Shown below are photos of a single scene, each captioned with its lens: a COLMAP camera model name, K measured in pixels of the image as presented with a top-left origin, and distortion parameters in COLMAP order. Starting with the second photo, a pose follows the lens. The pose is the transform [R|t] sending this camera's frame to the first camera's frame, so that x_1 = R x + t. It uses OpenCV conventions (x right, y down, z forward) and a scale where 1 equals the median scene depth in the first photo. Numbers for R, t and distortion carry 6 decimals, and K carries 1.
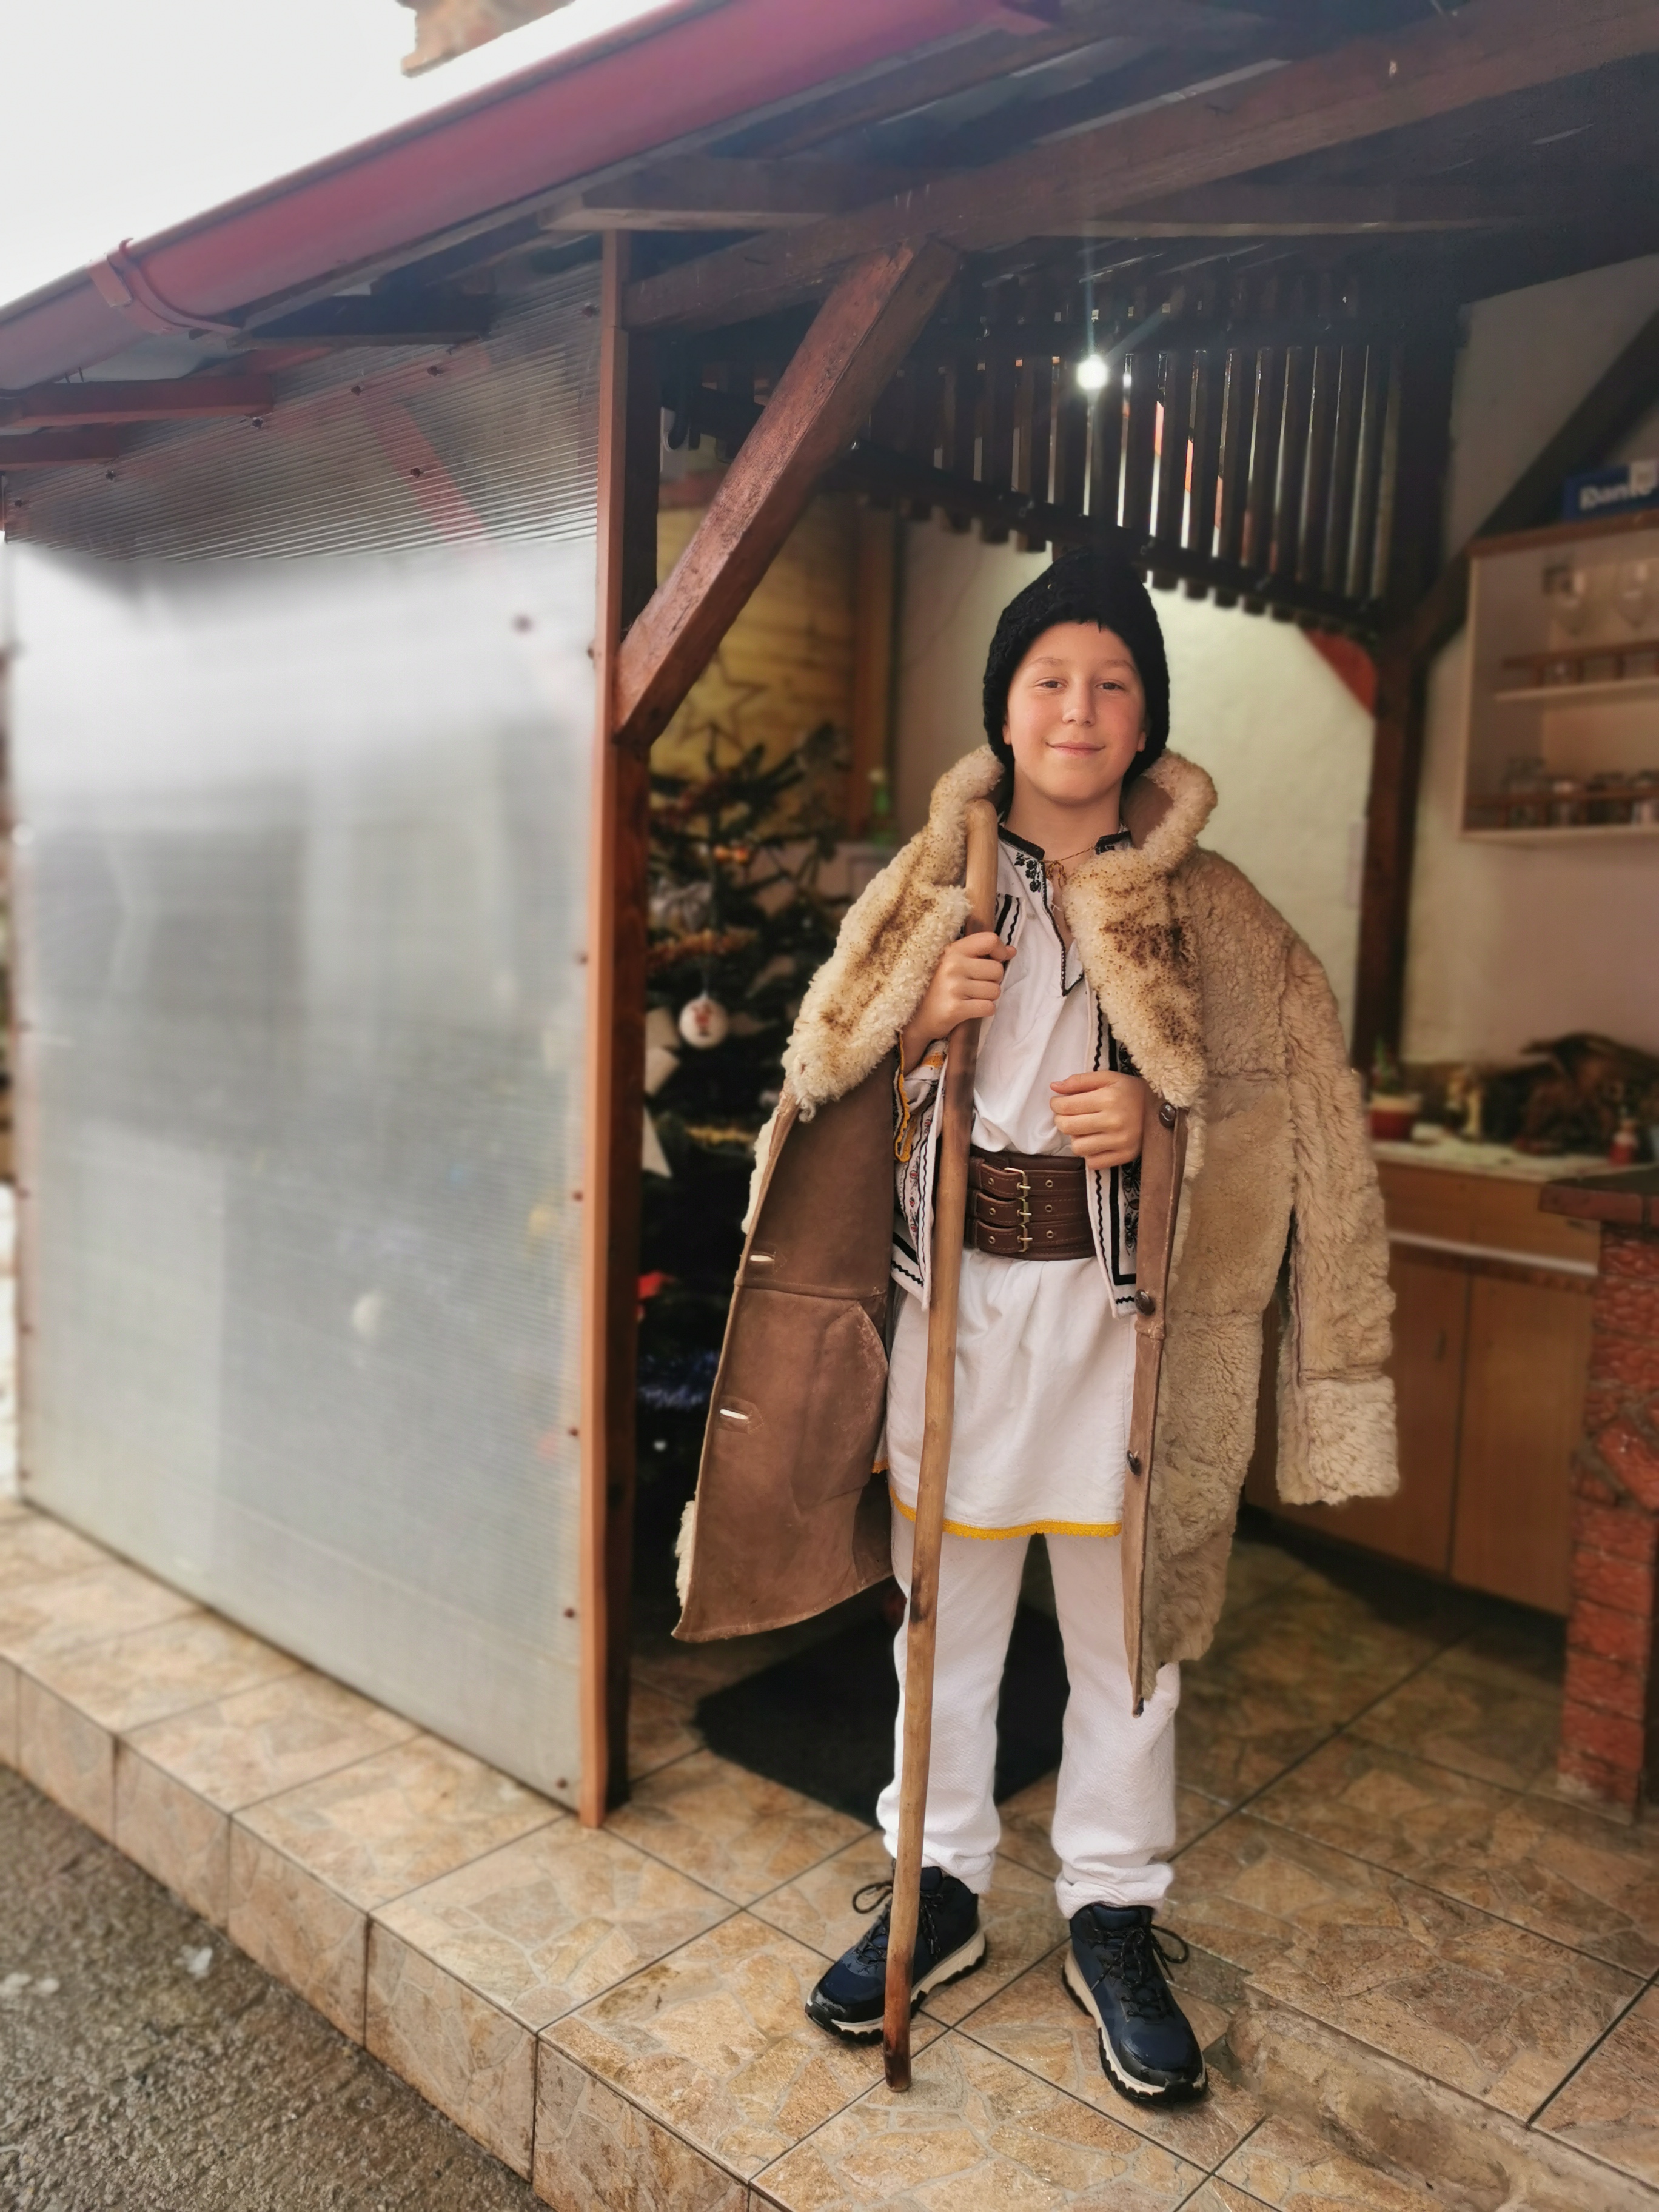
lens RADIAL K [[1688.5, 0, 840.1], [0, 1688.5, 1075.4], [0, 0, 1]] dist [0.062609, -0.077570]
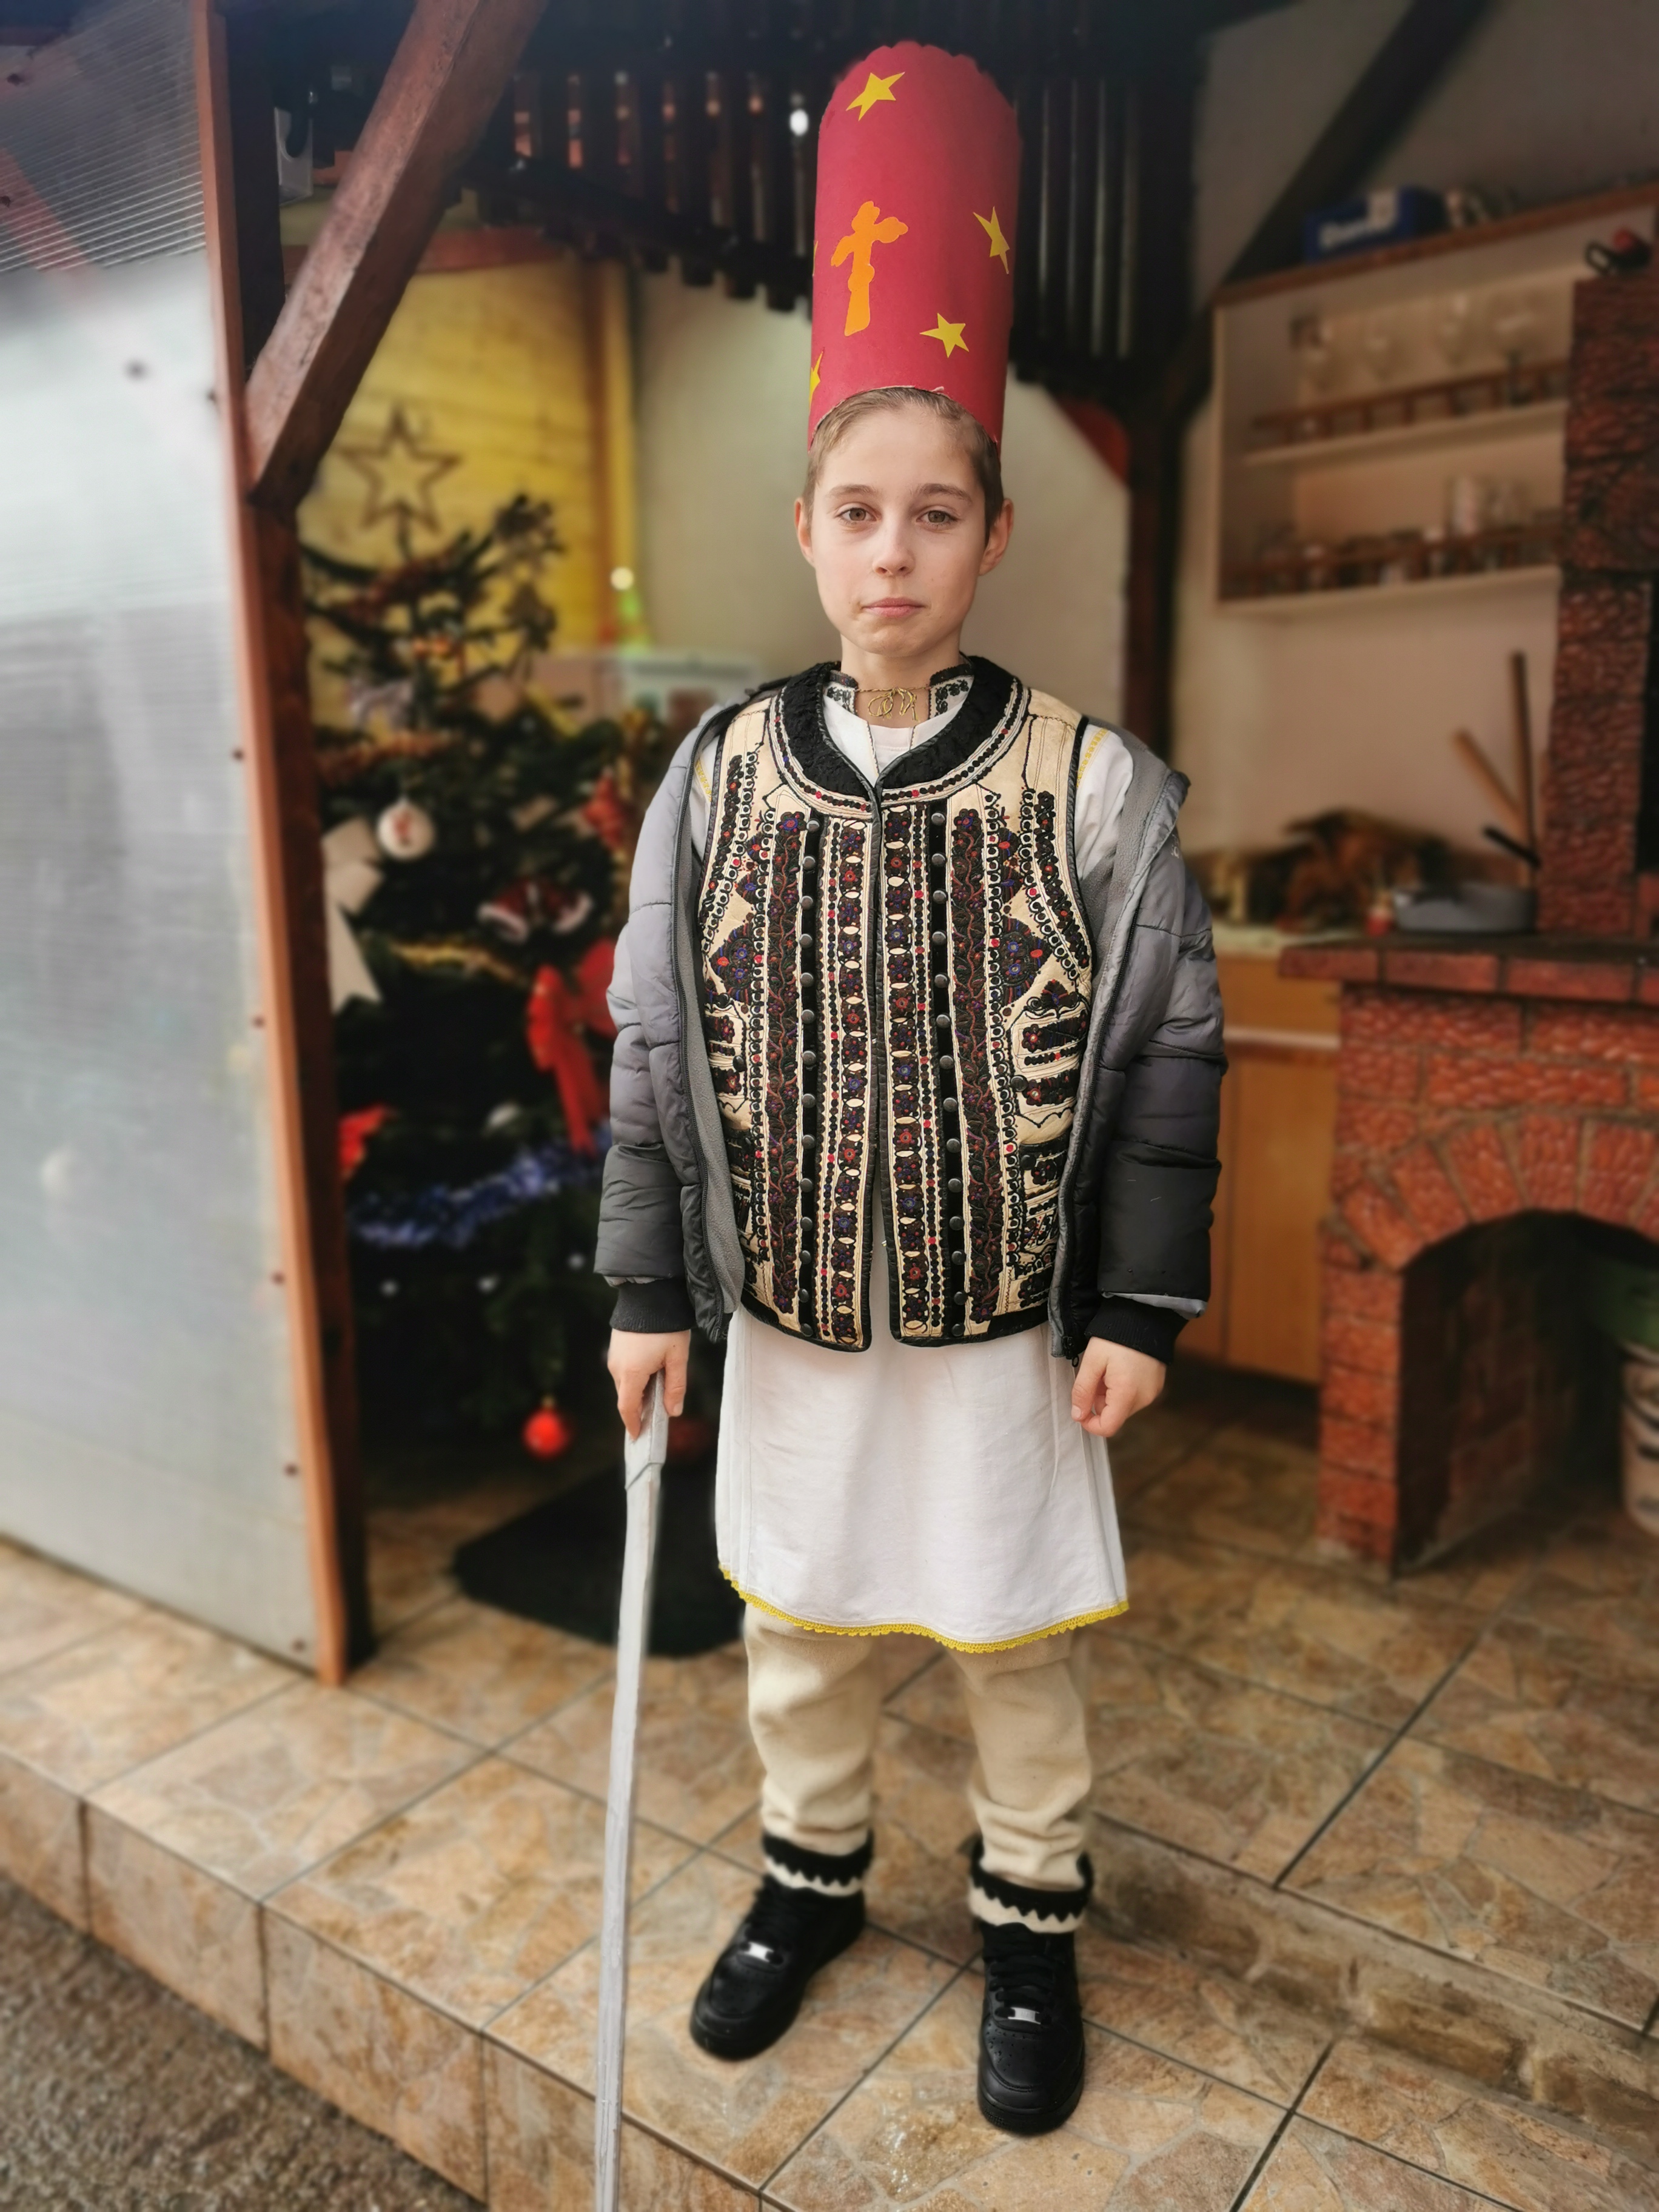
lens RADIAL K [[1692.1, 0, 831.7], [0, 1692.1, 1070.7], [0, 0, 1]] dist [0.073954, -0.098259]
pose [[0.993571, -0.061594, 0.094991, 0.065081], [0.053361, 0.994787, 0.086903, 0.037469], [-0.099848, -0.081275, 0.991678, 0.066210]]
